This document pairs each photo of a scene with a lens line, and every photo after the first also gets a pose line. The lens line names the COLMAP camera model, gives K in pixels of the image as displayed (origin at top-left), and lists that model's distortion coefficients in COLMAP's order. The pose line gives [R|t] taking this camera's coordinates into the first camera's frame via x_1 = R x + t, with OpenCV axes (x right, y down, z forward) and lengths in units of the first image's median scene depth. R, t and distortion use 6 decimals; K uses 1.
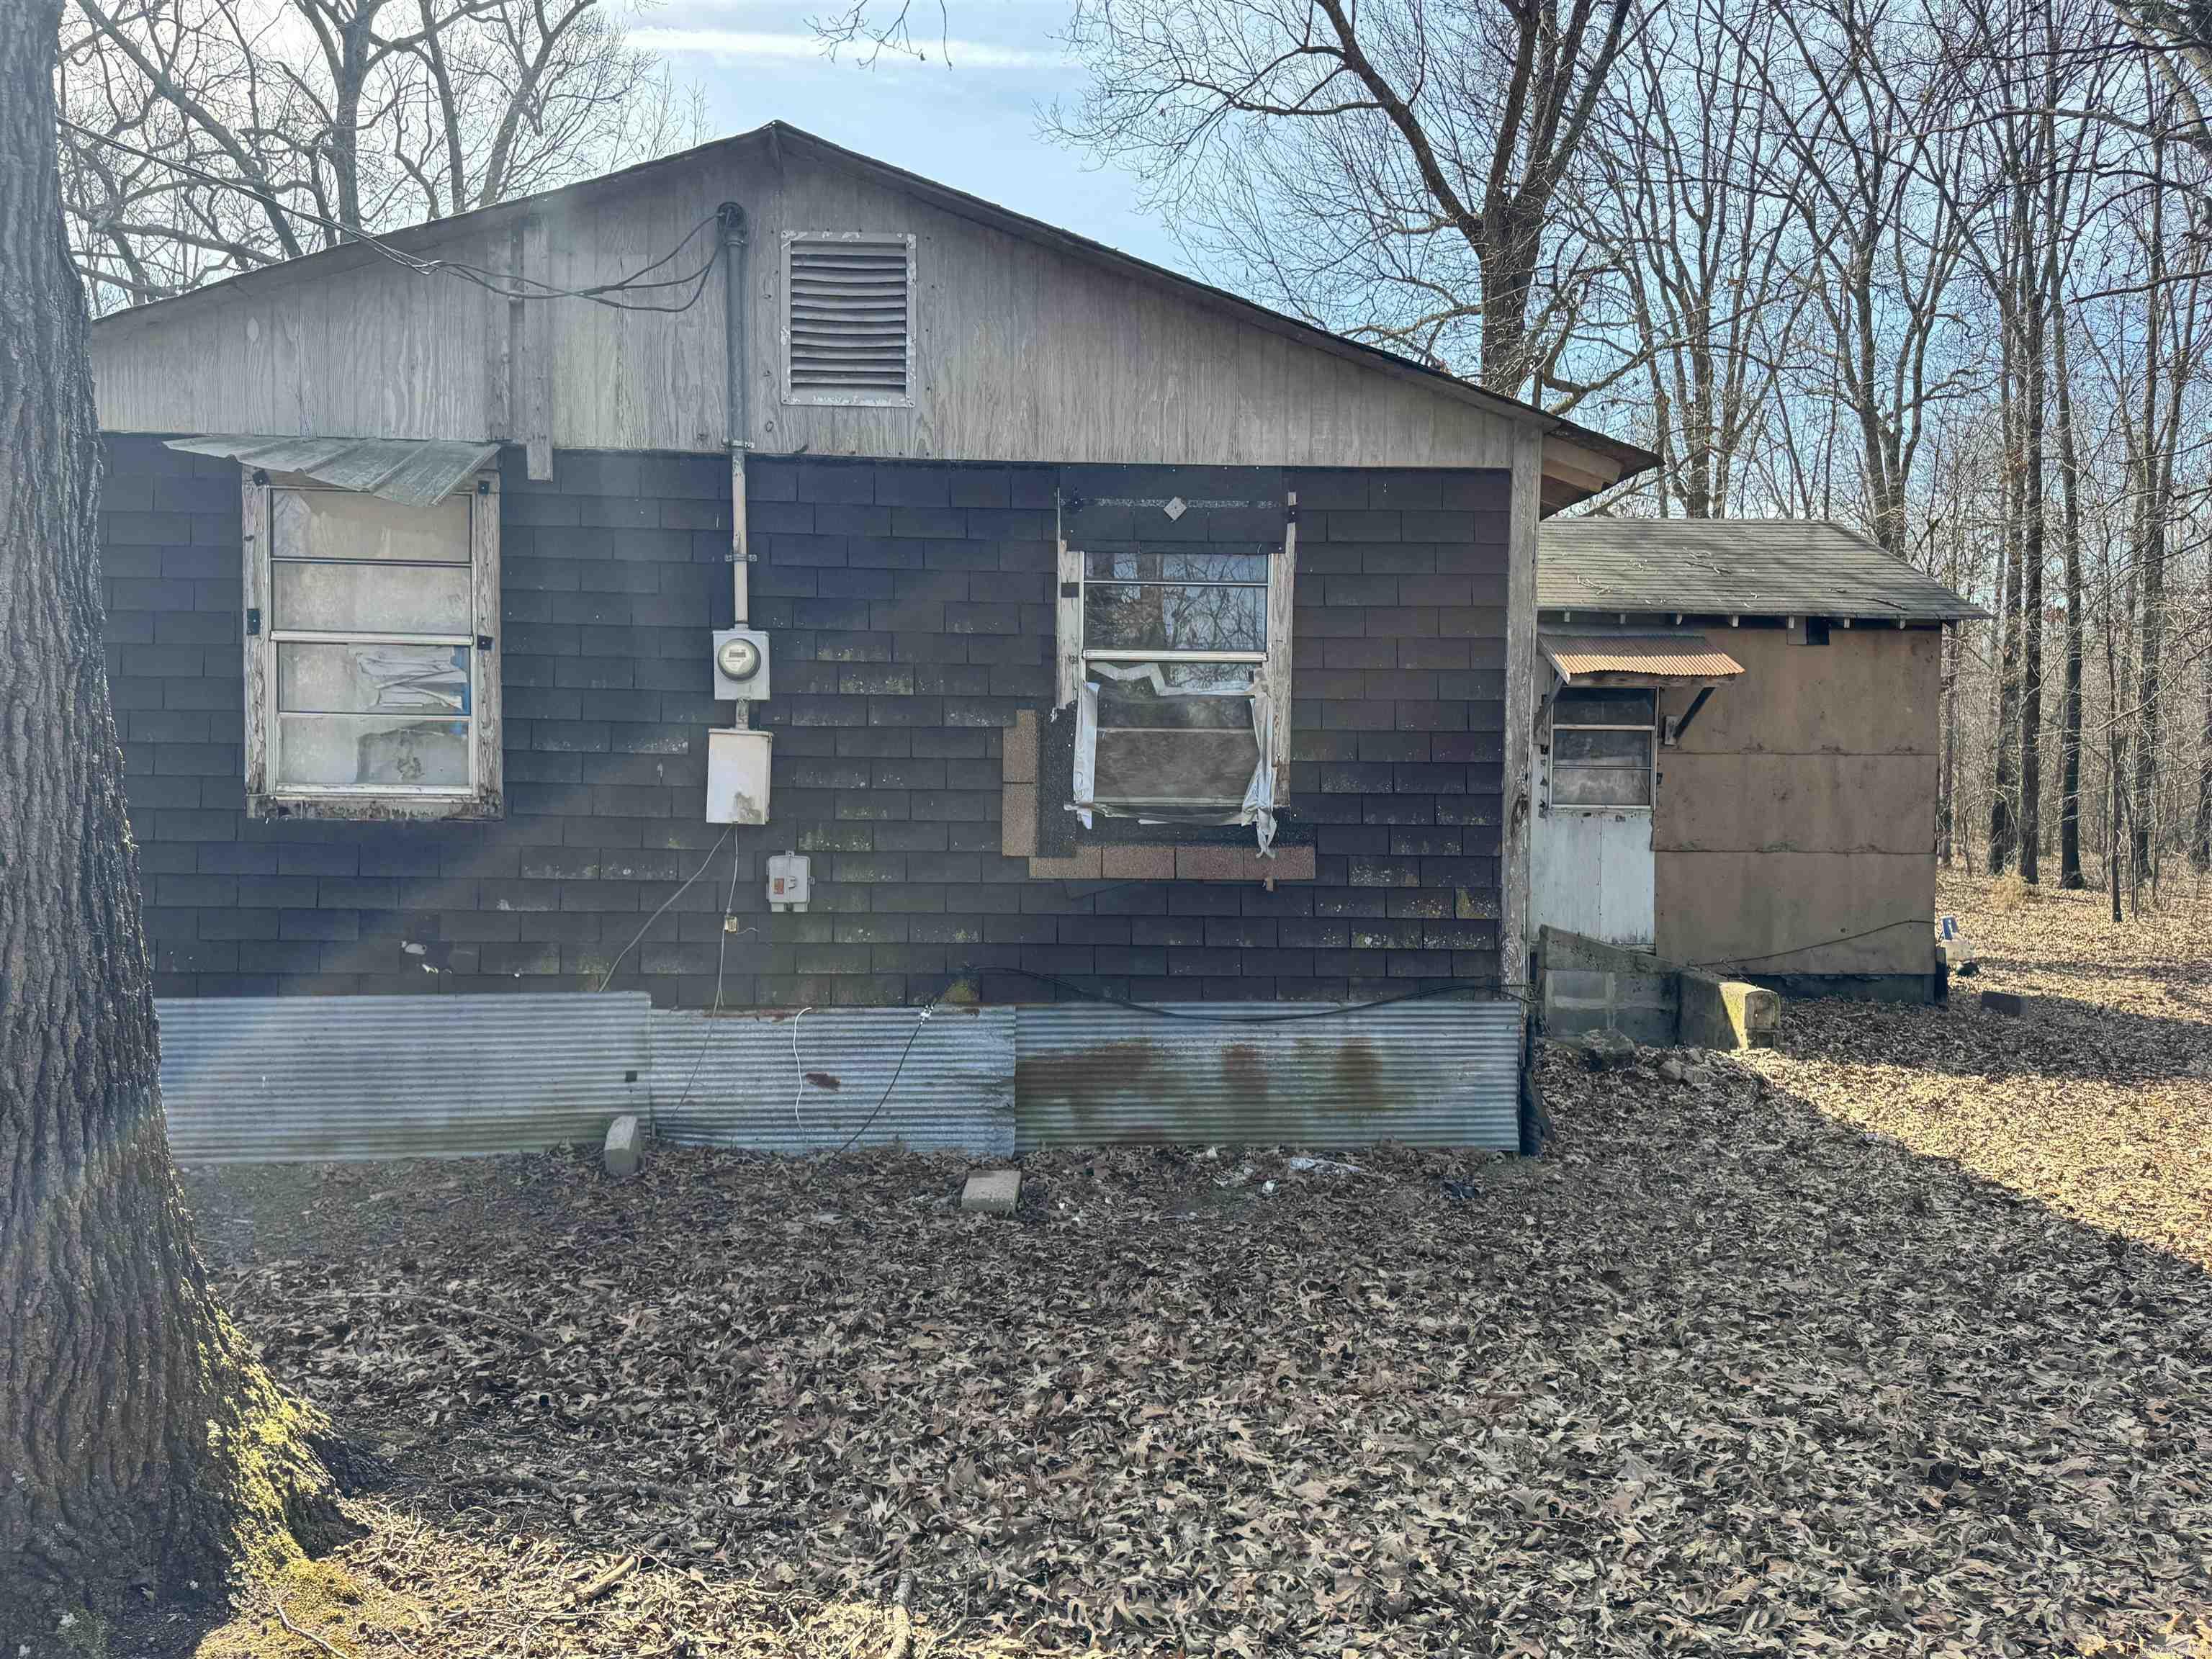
lens RADIAL K [[1768.5, 0, 1120.1], [0, 1768.5, 835.0], [0, 0, 1]] dist [0.074549, -0.104629]
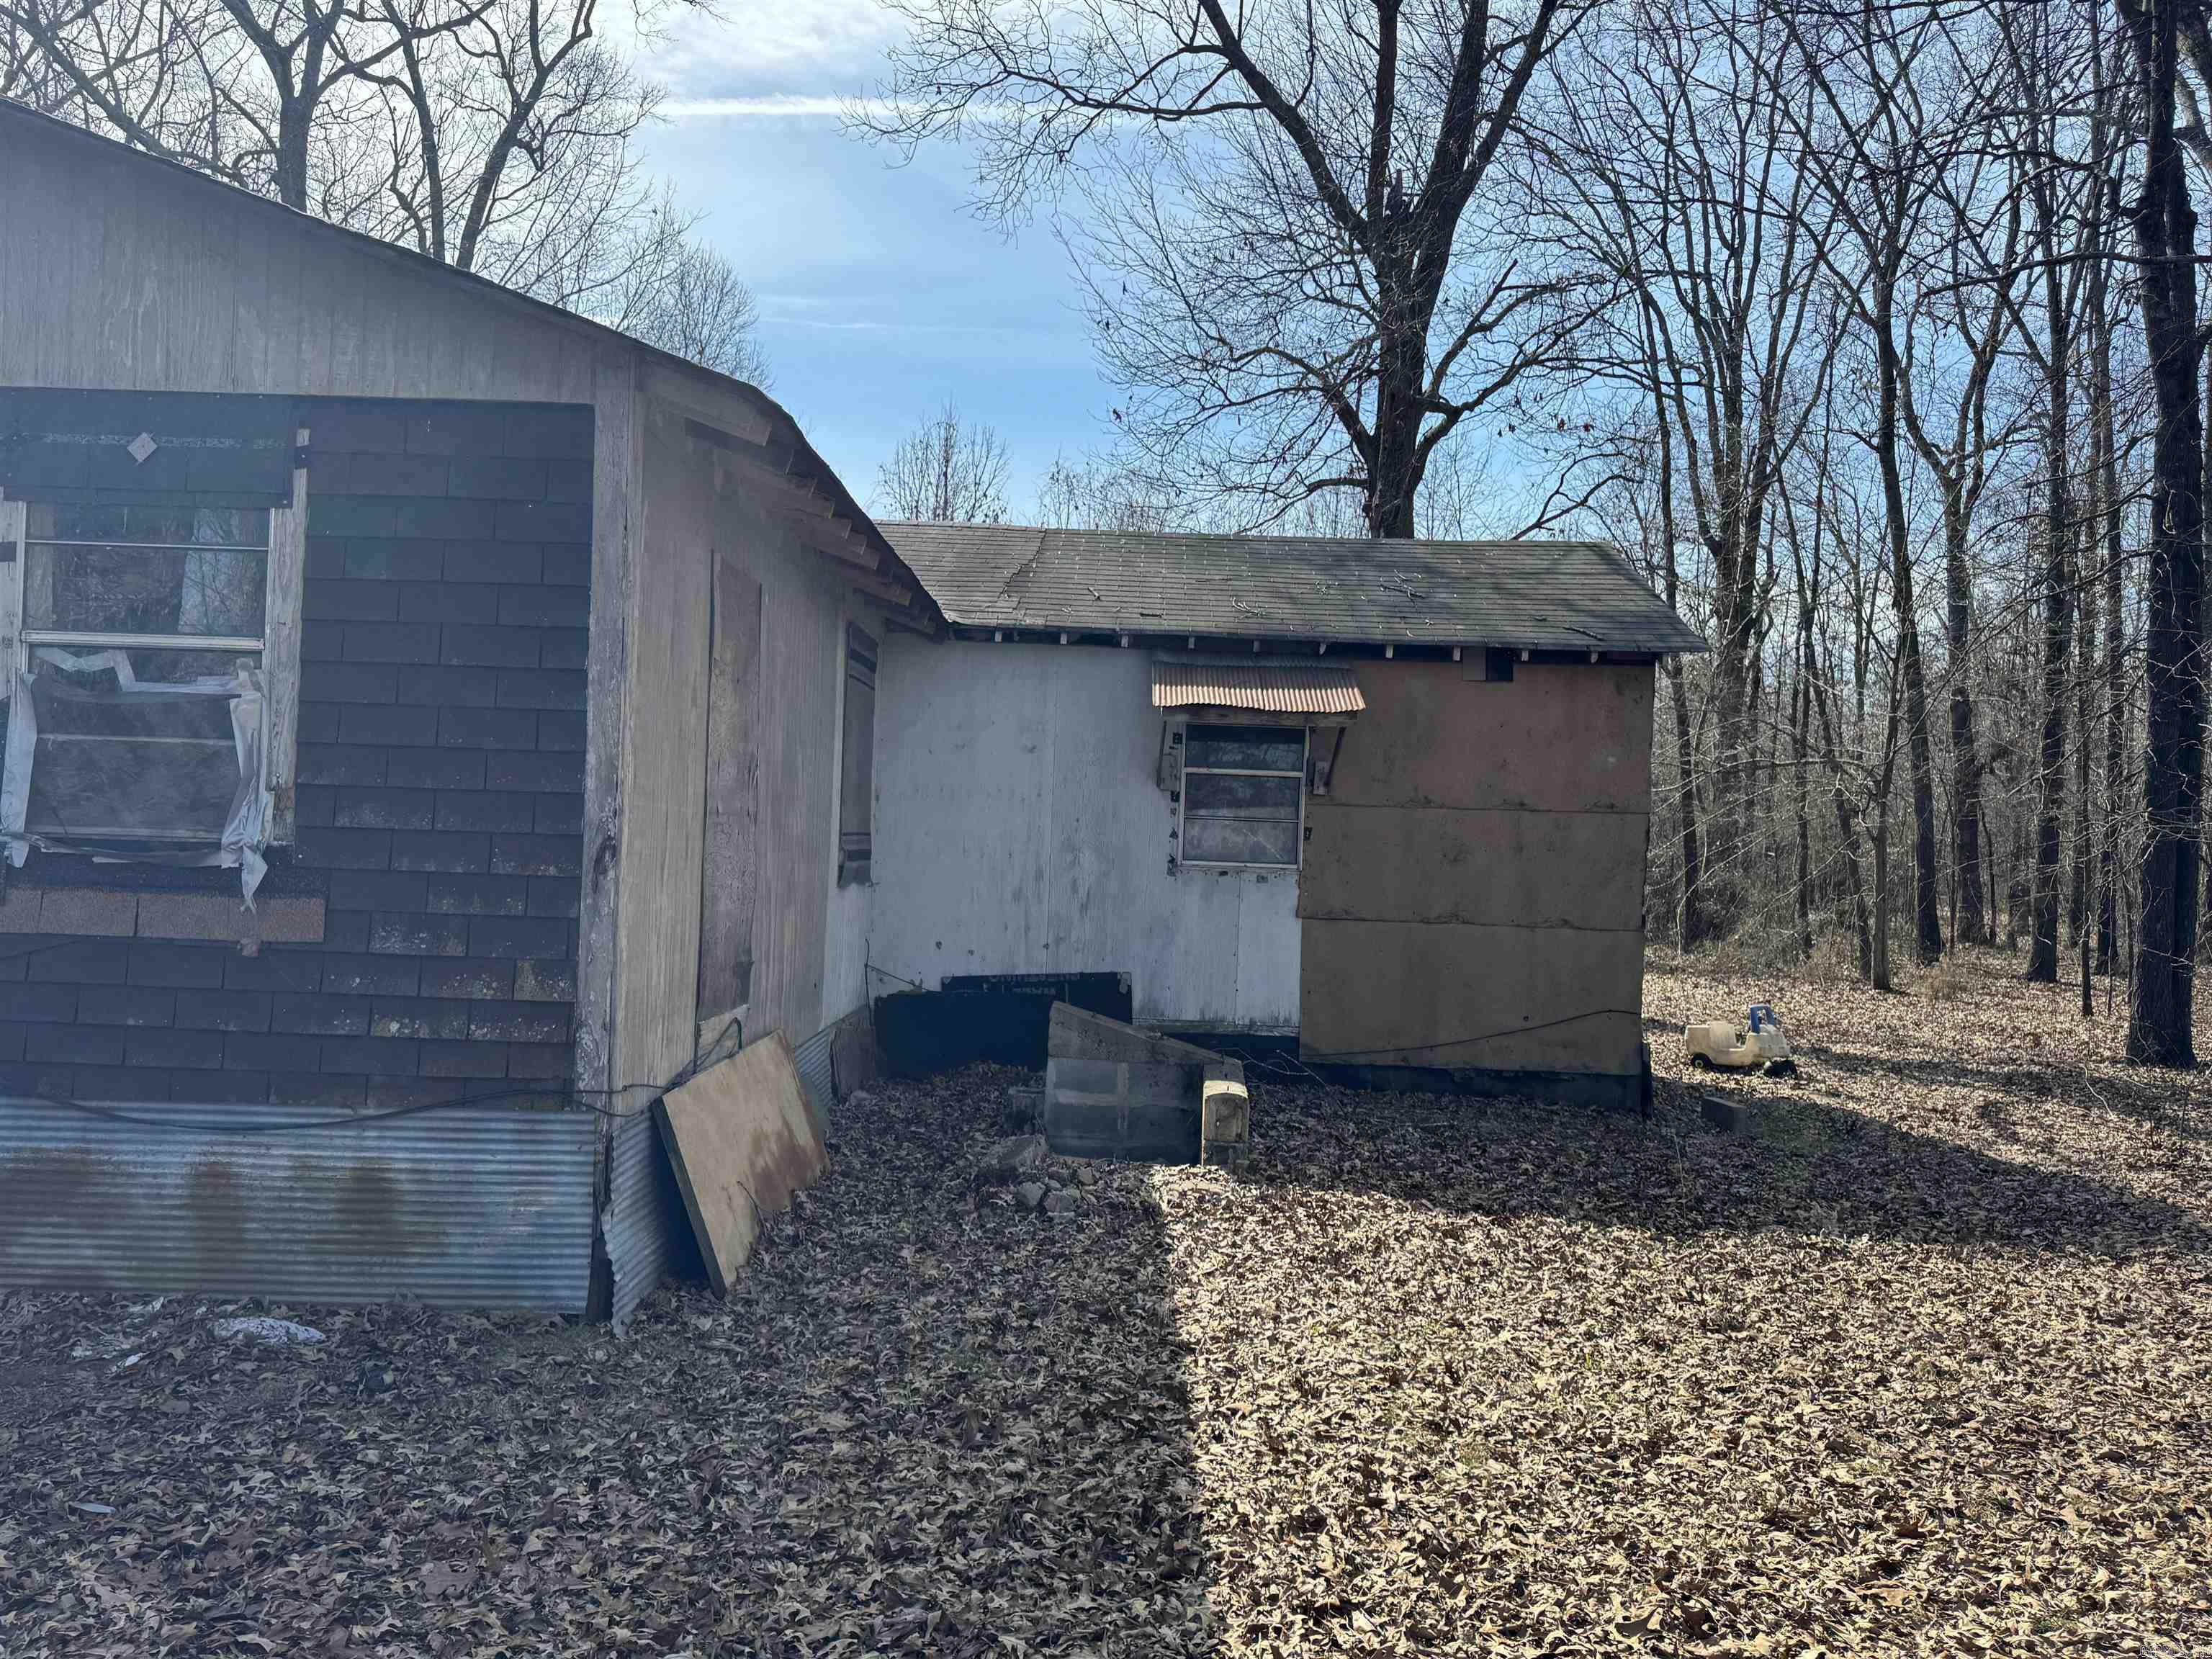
lens RADIAL K [[1768.5, 0, 1112.6], [0, 1768.5, 841.8], [0, 0, 1]] dist [0.074549, -0.104629]
pose [[0.996126, 0.025037, -0.084295, 0.298479], [-0.027214, 0.999323, -0.024777, -0.004653], [0.083617, 0.026975, 0.996133, 0.159054]]
